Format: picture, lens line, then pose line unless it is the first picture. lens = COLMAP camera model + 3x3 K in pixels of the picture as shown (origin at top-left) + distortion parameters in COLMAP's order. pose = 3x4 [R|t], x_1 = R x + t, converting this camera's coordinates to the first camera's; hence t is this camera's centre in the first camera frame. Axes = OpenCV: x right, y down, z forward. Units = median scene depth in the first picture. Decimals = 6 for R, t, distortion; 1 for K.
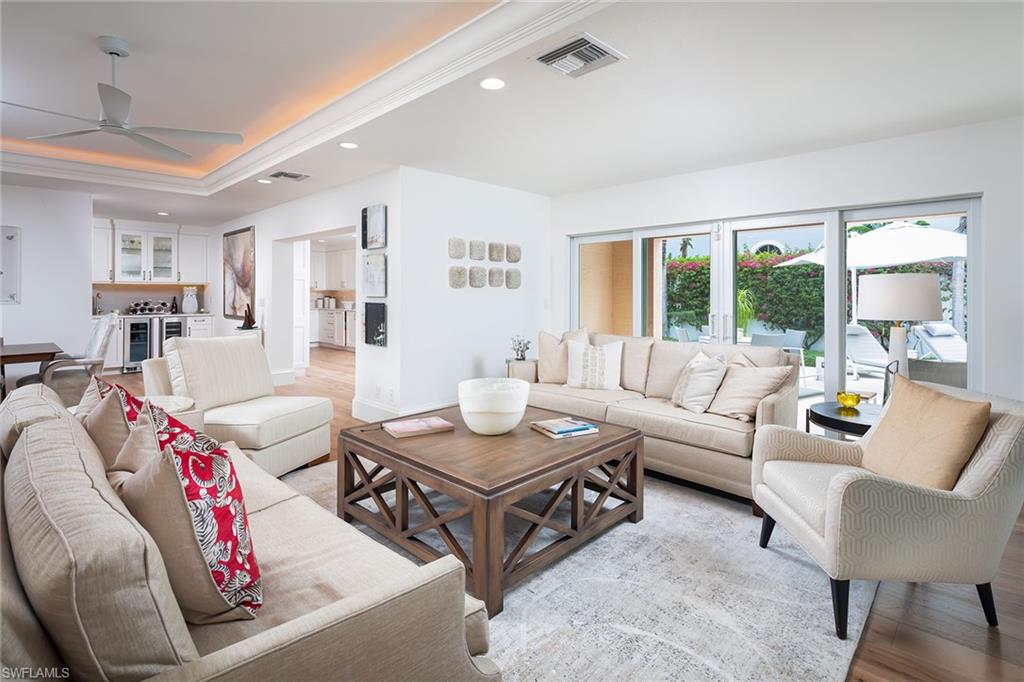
lens RADIAL K [[491.7, 0, 511.5], [0, 491.7, 292.1], [0, 0, 1]] dist [0.002400, 0.000147]
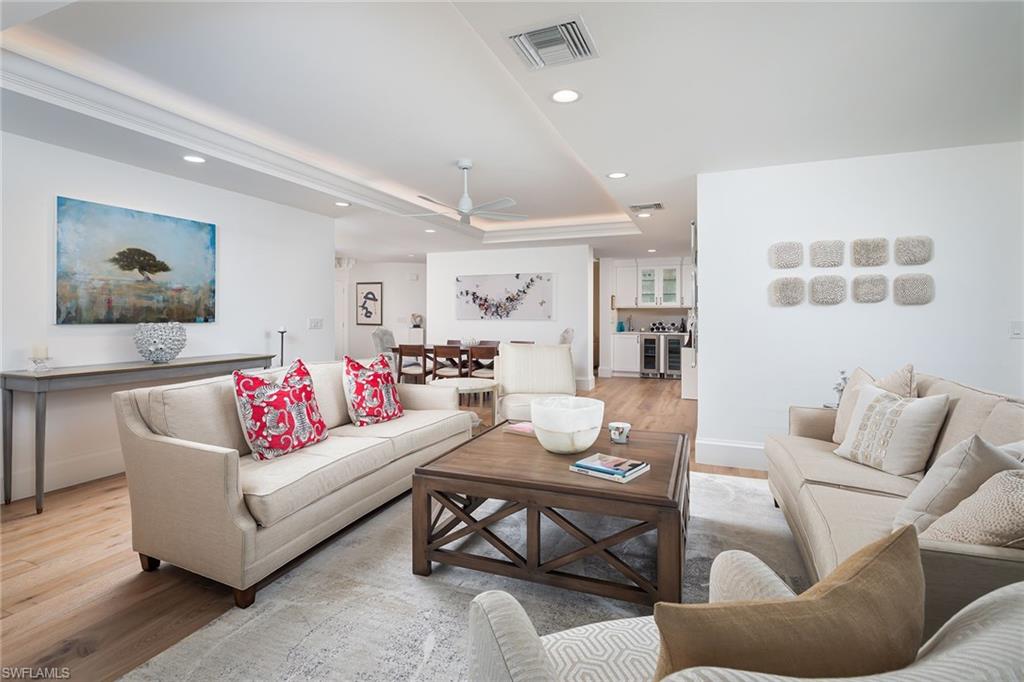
lens RADIAL K [[496.7, 0, 510.4], [0, 496.7, 315.3], [0, 0, 1]] dist [0.000659, 0.000072]
pose [[0.385028, -0.002702, -0.922901, 0.288975], [0.000726, 0.999996, -0.002624, 0.005599], [0.922904, 0.000340, 0.385029, 0.180052]]
